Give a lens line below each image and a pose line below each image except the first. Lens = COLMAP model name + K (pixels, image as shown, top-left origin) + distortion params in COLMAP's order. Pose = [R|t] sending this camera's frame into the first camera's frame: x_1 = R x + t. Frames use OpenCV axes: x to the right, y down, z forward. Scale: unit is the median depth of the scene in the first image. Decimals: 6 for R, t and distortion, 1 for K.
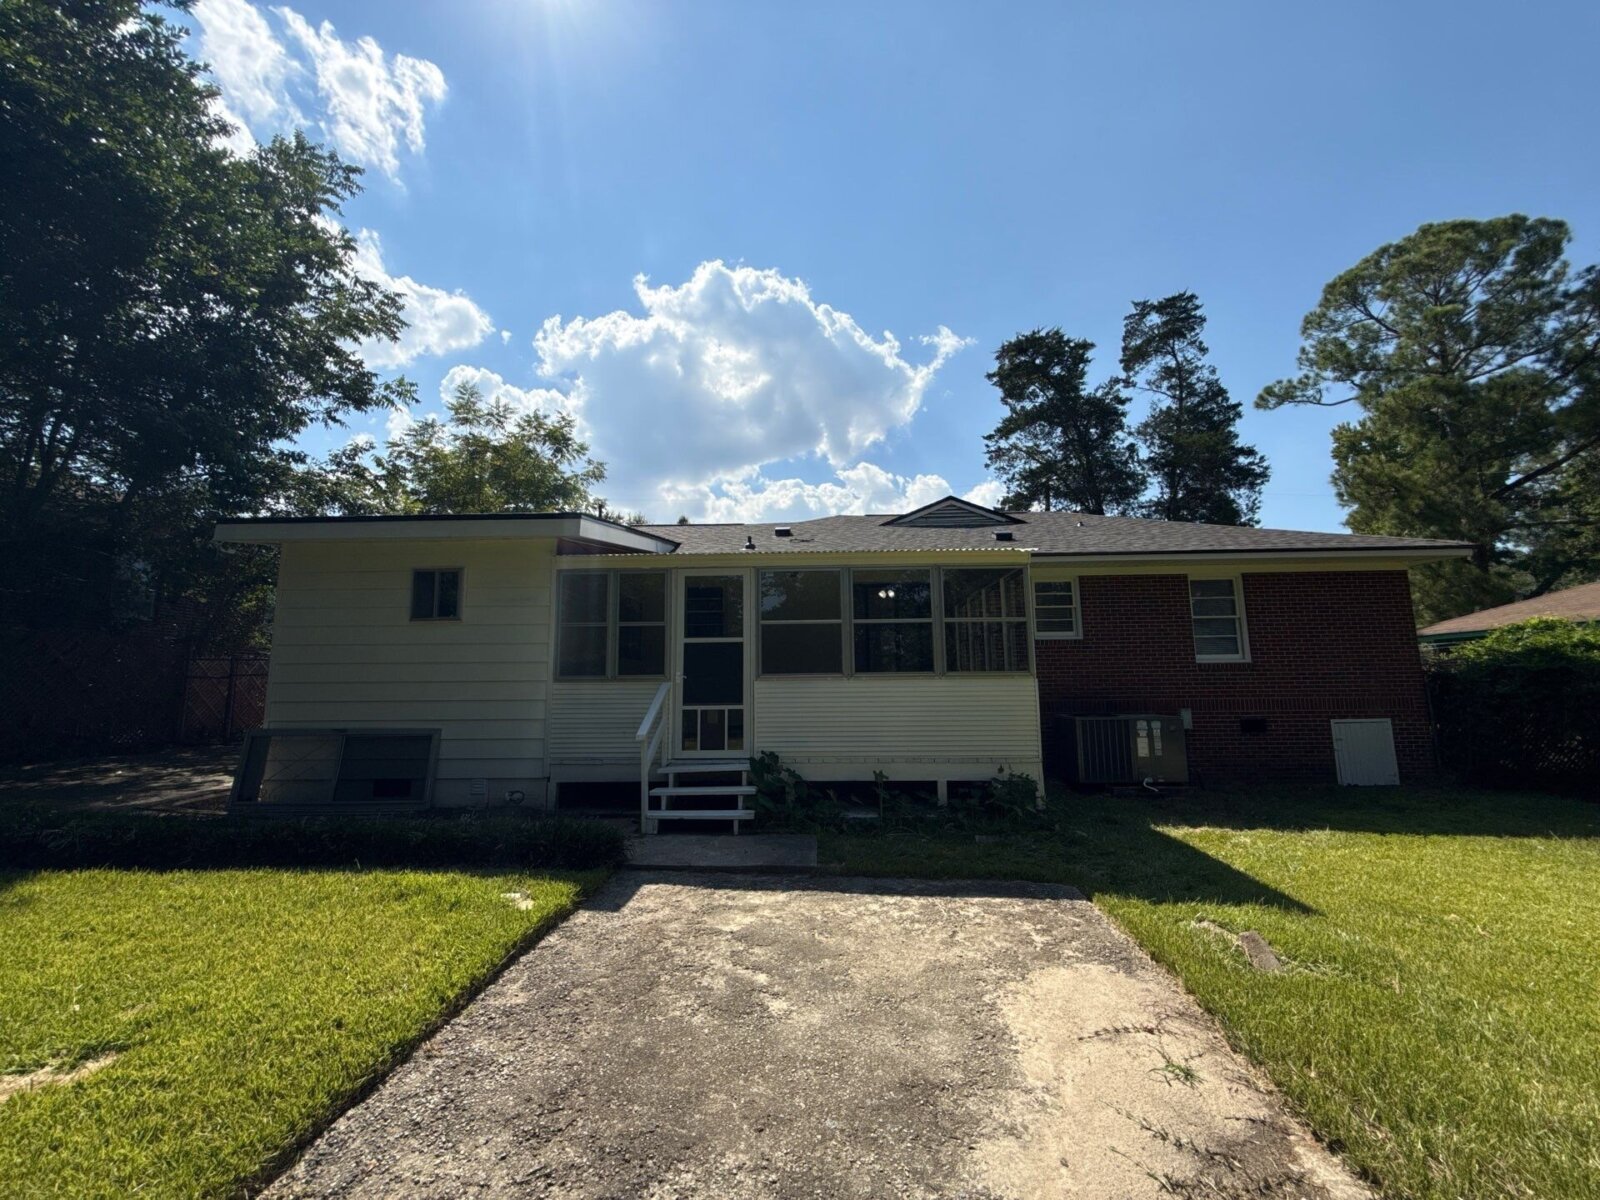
lens RADIAL K [[638.8, 0, 800.0], [0, 638.8, 600.0], [0, 0, 1]] dist [0.000570, -0.000118]
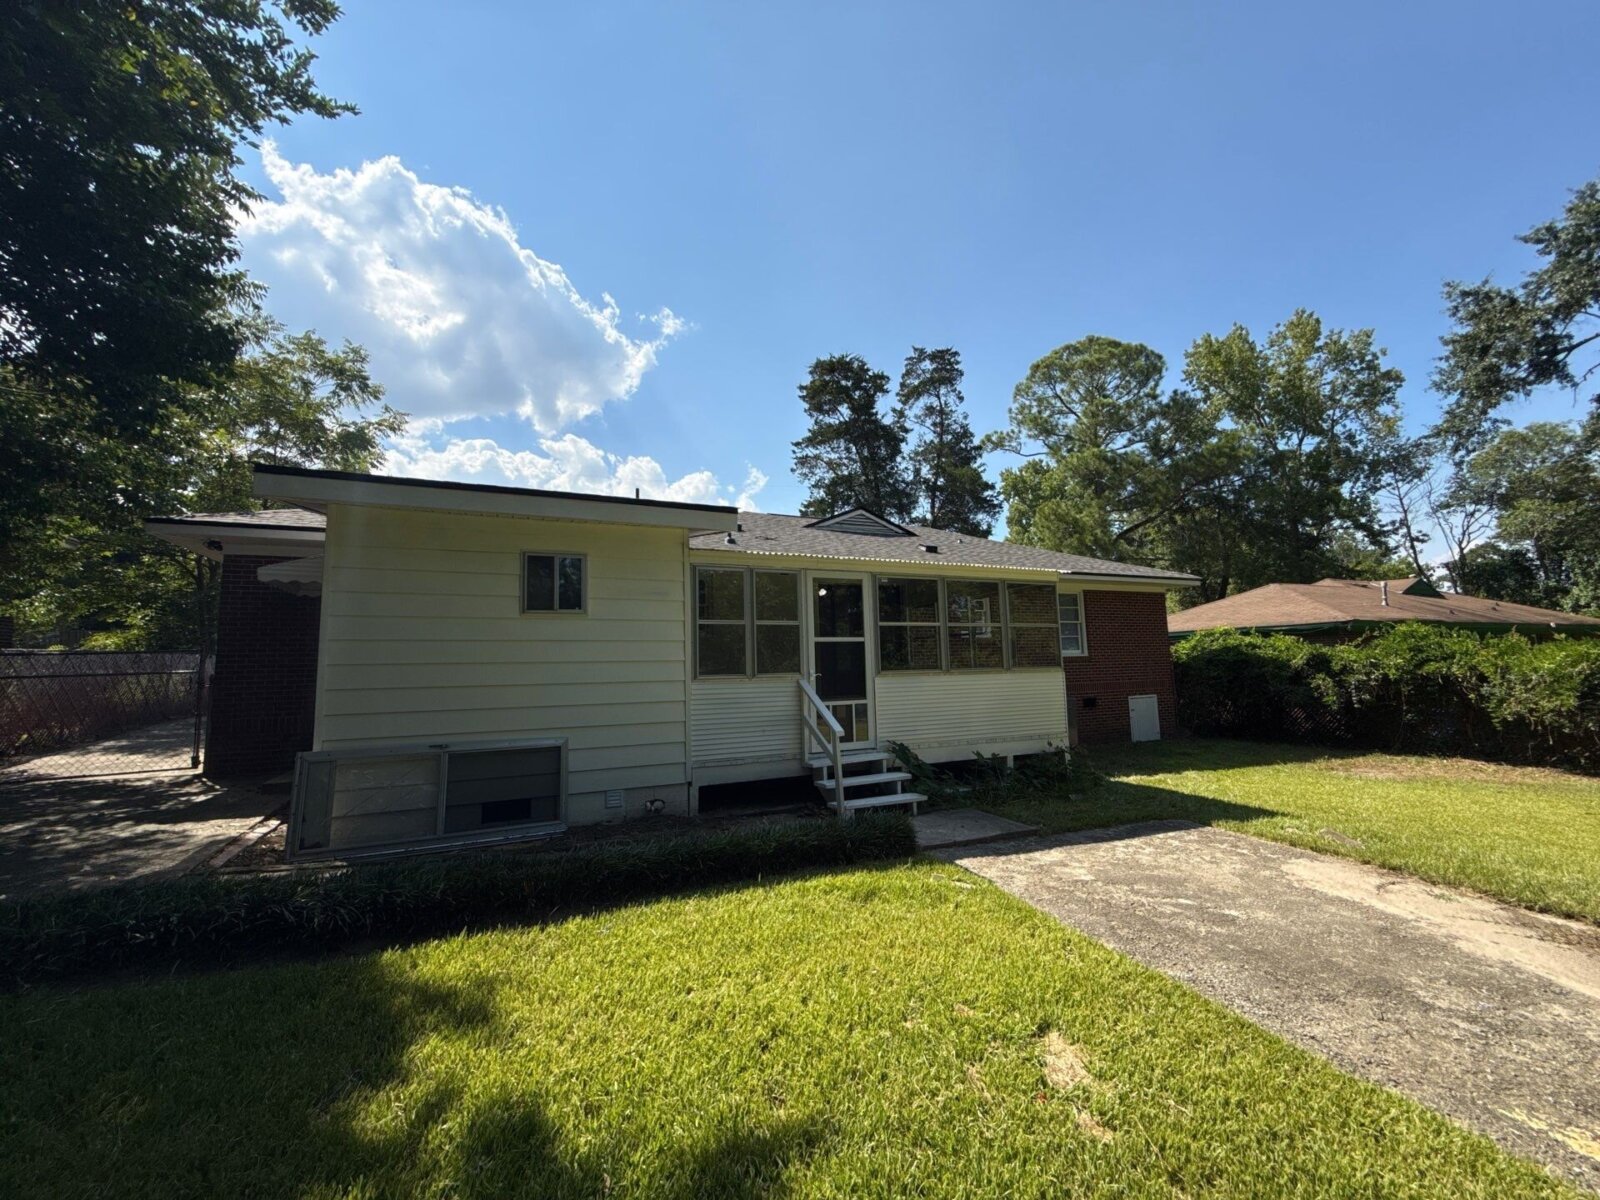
lens RADIAL K [[645.5, 0, 799.7], [0, 645.5, 592.4], [0, 0, 1]] dist [0.025777, -0.000064]
pose [[0.890901, 0.041715, 0.452278, -0.189671], [-0.046365, 0.998924, -0.000805, -0.003270], [-0.451825, -0.020252, 0.891877, 0.019074]]
